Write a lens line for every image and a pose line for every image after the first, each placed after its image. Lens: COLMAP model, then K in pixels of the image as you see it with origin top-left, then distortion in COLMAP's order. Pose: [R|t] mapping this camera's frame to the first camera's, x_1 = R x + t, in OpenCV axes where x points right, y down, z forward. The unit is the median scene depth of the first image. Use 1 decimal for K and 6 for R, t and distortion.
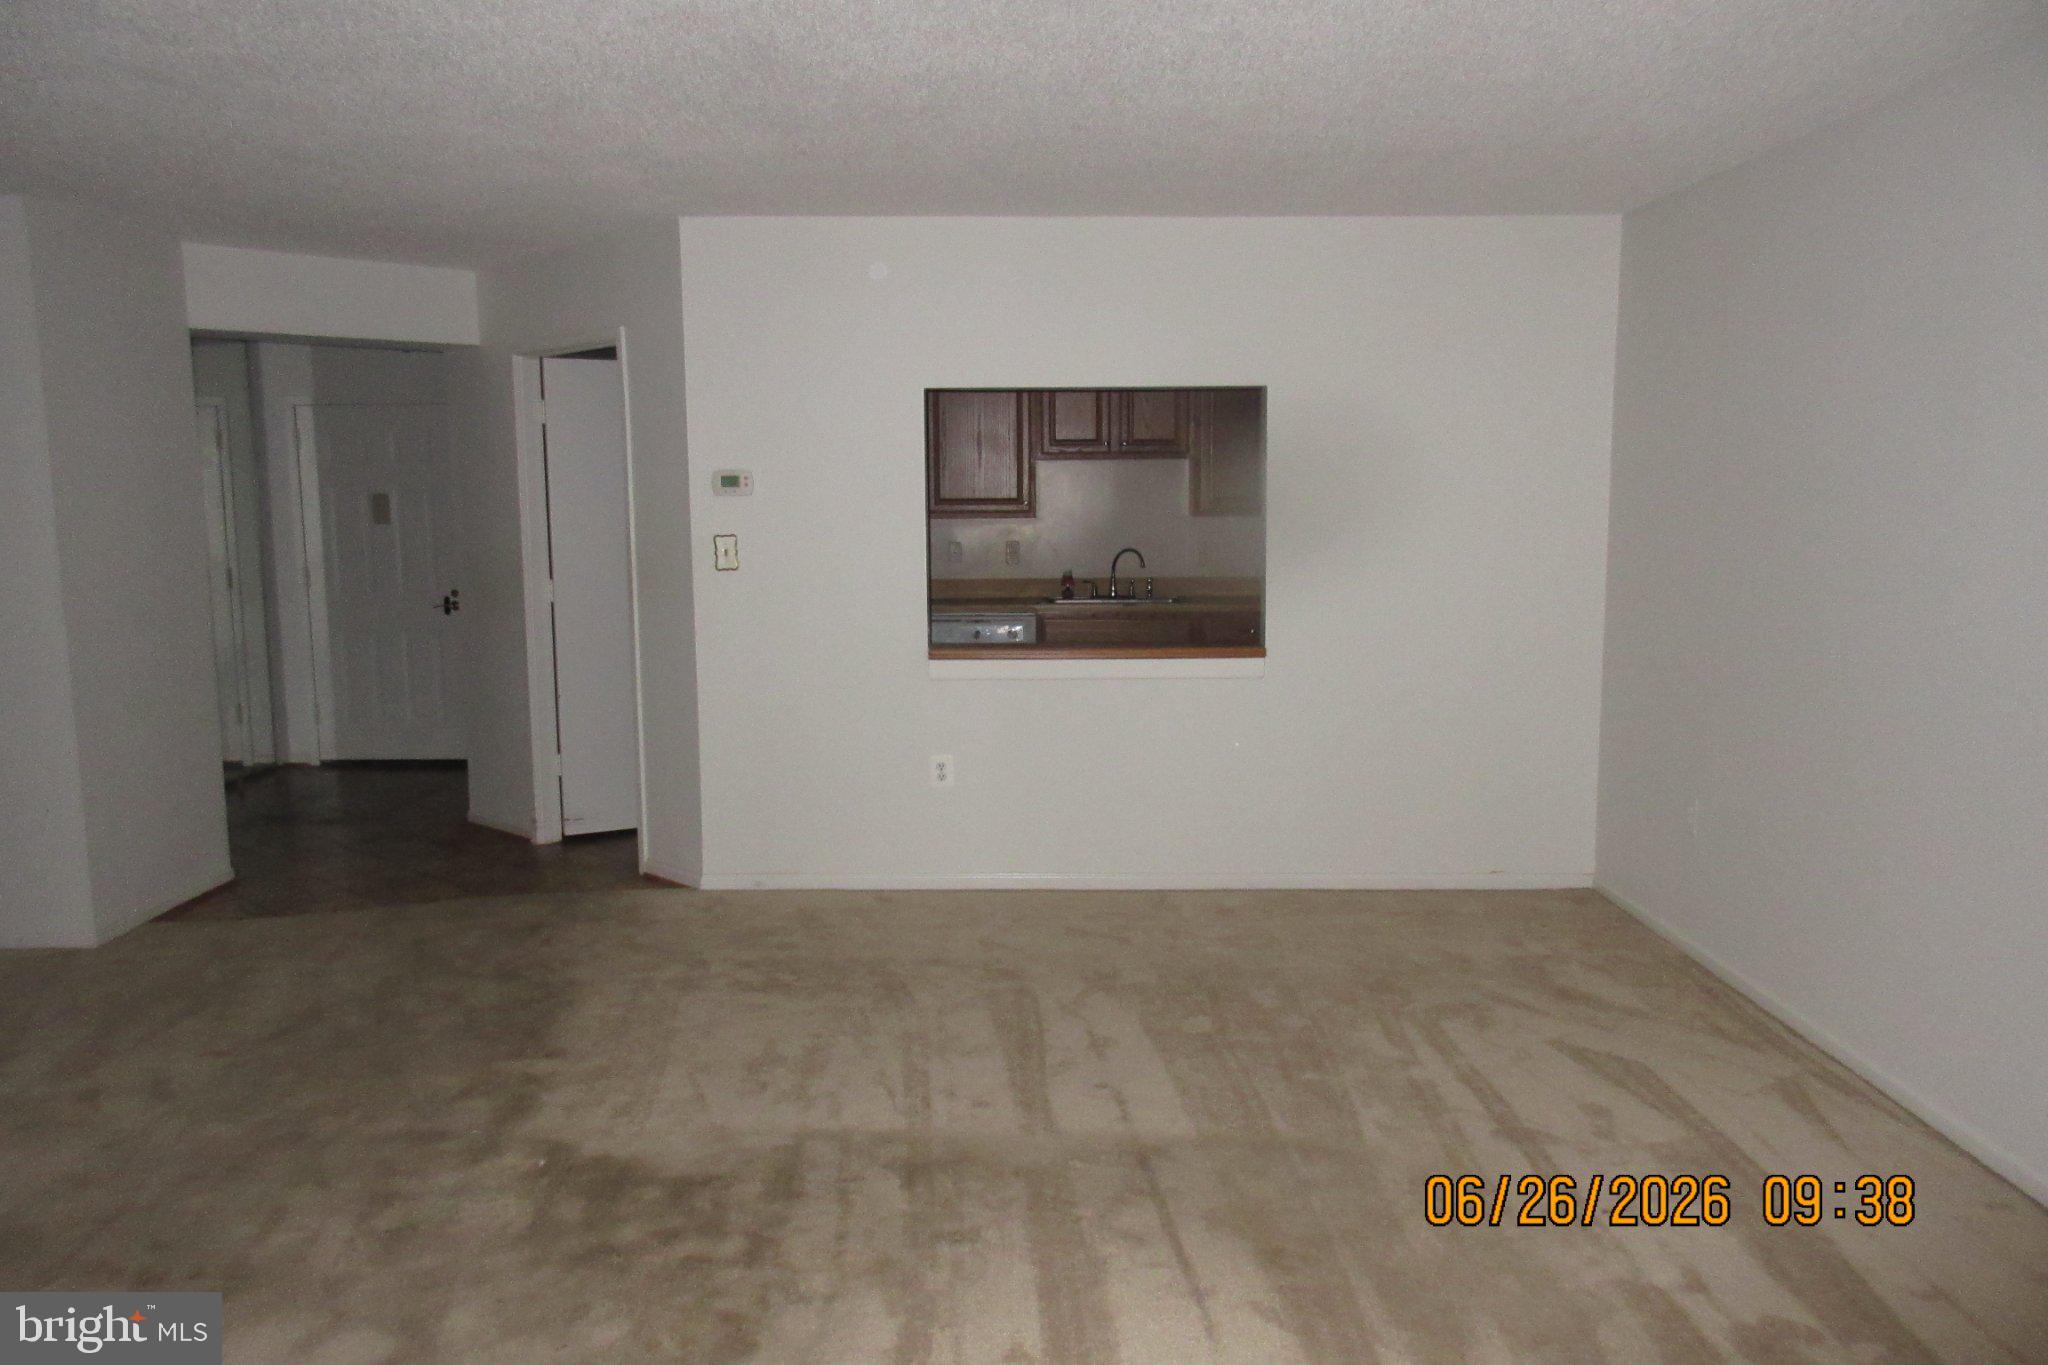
lens RADIAL K [[1531.1, 0, 1023.1], [0, 1531.1, 684.0], [0, 0, 1]] dist [0.014312, 0.001959]
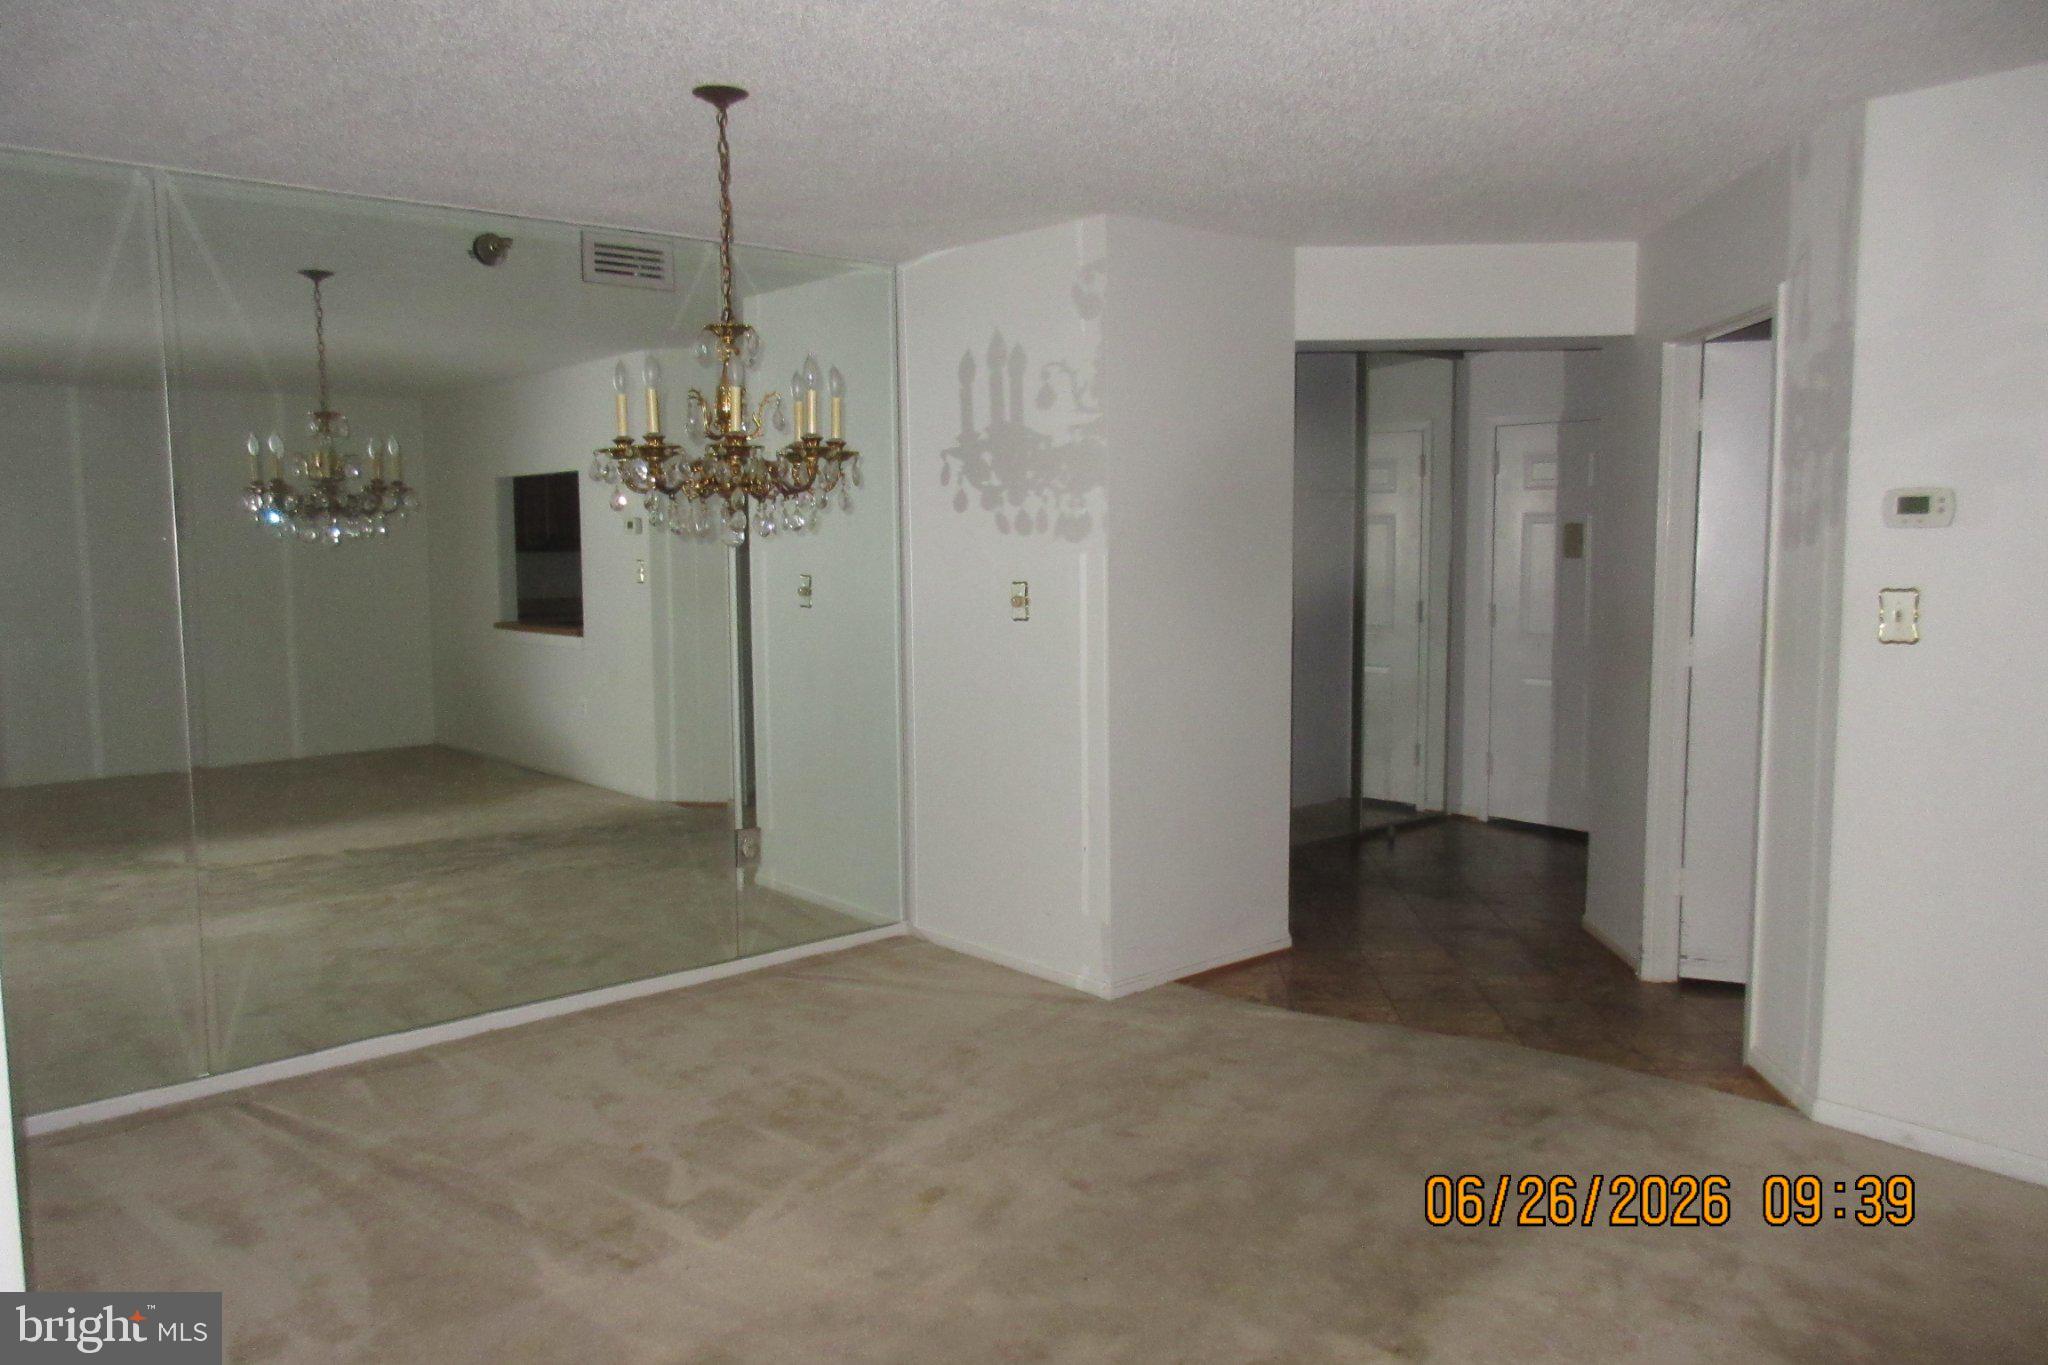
lens RADIAL K [[1531.1, 0, 1025.2], [0, 1531.1, 675.1], [0, 0, 1]] dist [0.014312, 0.001959]
pose [[0.661610, 0.079110, -0.745663, 0.046180], [-0.097396, 0.995061, 0.019153, -0.037571], [0.743496, 0.059953, 0.666048, 0.299311]]
